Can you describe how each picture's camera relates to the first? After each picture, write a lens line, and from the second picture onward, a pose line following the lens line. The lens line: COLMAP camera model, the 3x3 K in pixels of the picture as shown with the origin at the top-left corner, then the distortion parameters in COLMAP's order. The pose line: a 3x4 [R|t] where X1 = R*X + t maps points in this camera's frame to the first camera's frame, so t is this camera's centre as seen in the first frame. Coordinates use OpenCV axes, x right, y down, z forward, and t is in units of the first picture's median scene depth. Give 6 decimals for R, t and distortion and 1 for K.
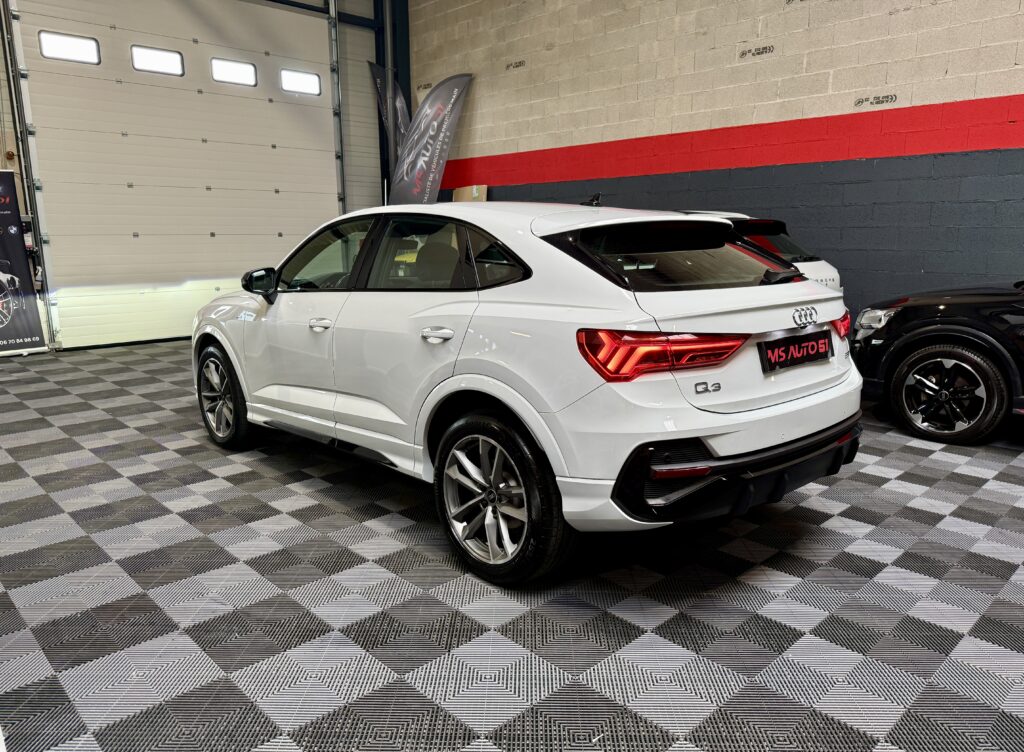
lens RADIAL K [[725.2, 0, 513.9], [0, 725.2, 369.6], [0, 0, 1]] dist [0.035054, -0.043388]
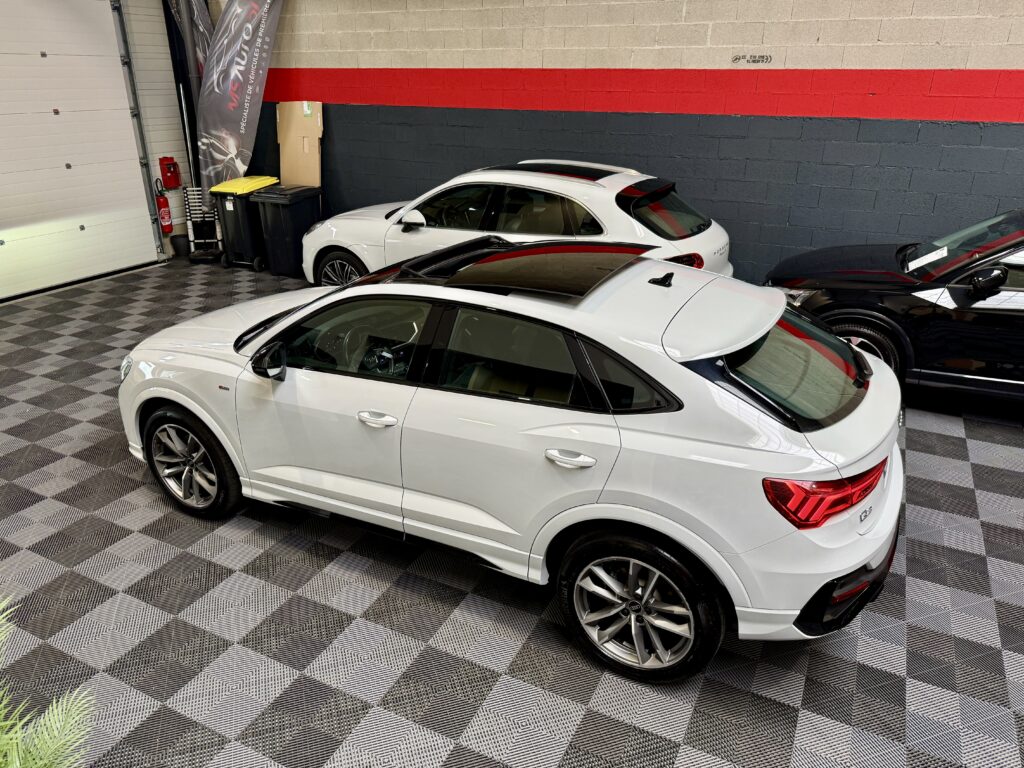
lens RADIAL K [[725.2, 0, 492.9], [0, 725.2, 357.7], [0, 0, 1]] dist [0.035054, -0.043388]
pose [[0.946930, -0.111788, 0.301377, -0.310313], [0.053083, 0.979090, 0.196380, -0.243317], [-0.317028, -0.169960, 0.933063, 0.091922]]
